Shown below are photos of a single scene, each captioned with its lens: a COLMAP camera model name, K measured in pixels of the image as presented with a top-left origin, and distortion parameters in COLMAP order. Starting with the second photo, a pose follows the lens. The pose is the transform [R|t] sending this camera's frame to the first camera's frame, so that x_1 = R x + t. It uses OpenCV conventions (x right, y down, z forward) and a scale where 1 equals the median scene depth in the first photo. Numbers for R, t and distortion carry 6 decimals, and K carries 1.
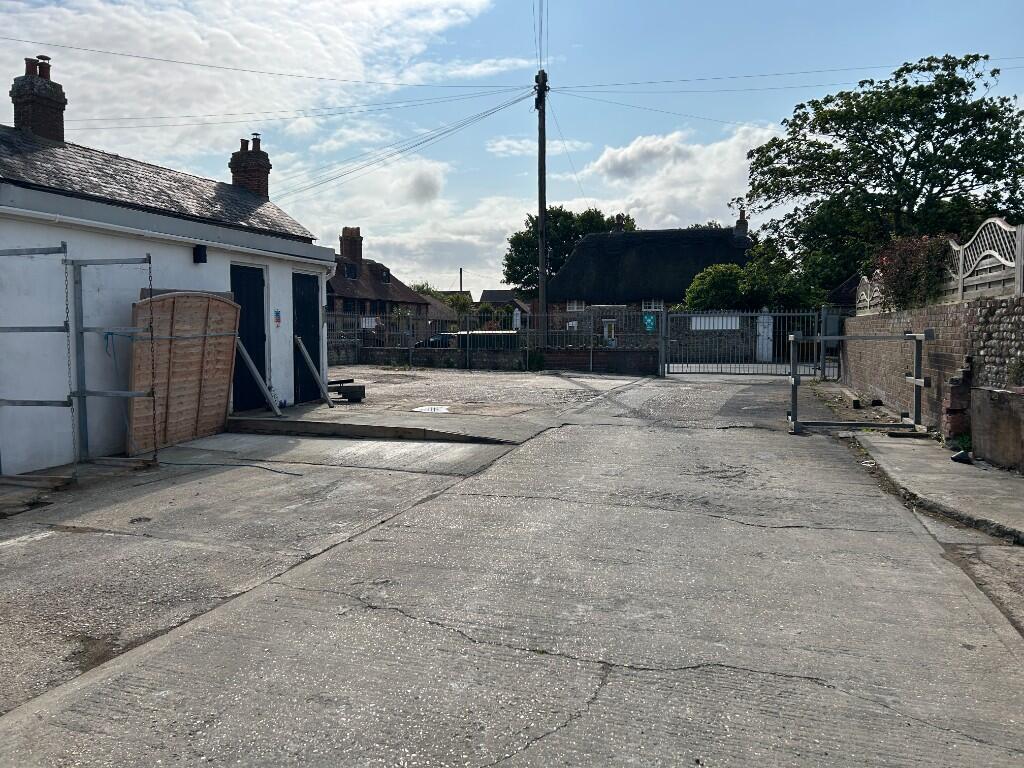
lens RADIAL K [[771.7, 0, 512.1], [0, 771.7, 381.9], [0, 0, 1]] dist [0.054152, -0.054576]
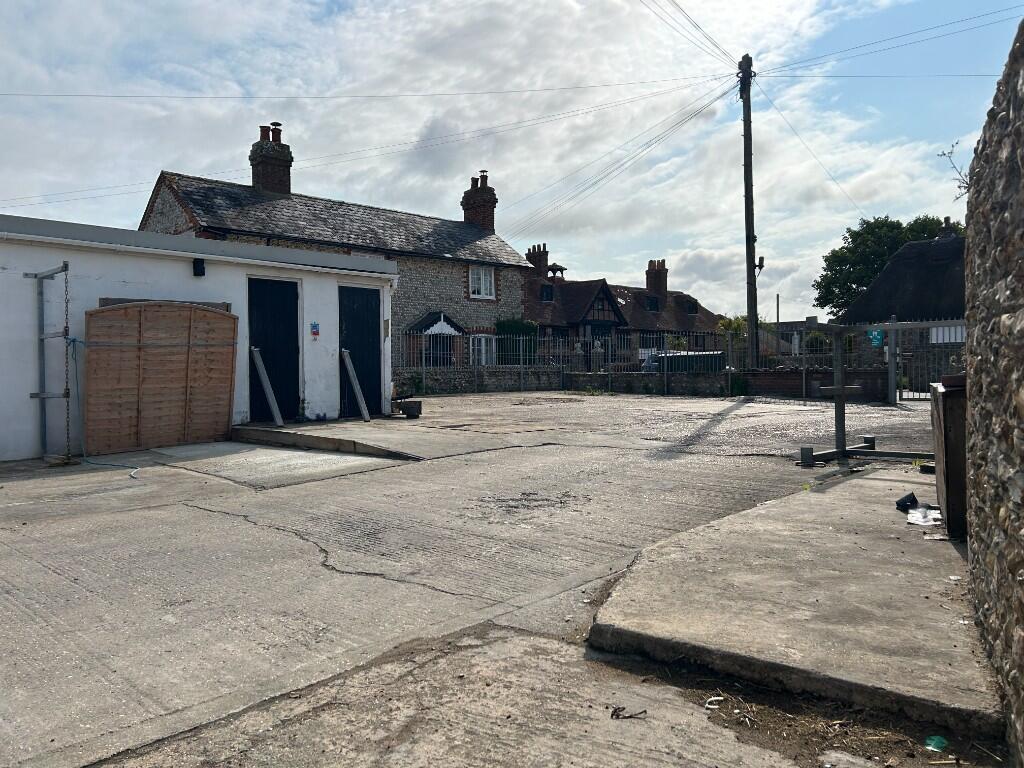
lens RADIAL K [[771.7, 0, 518.1], [0, 771.7, 383.7], [0, 0, 1]] dist [0.054152, -0.054576]
pose [[0.898107, -0.004127, -0.439757, 0.378914], [-0.016719, 0.998913, -0.043520, 0.025310], [0.439458, 0.046438, 0.897062, 0.225005]]
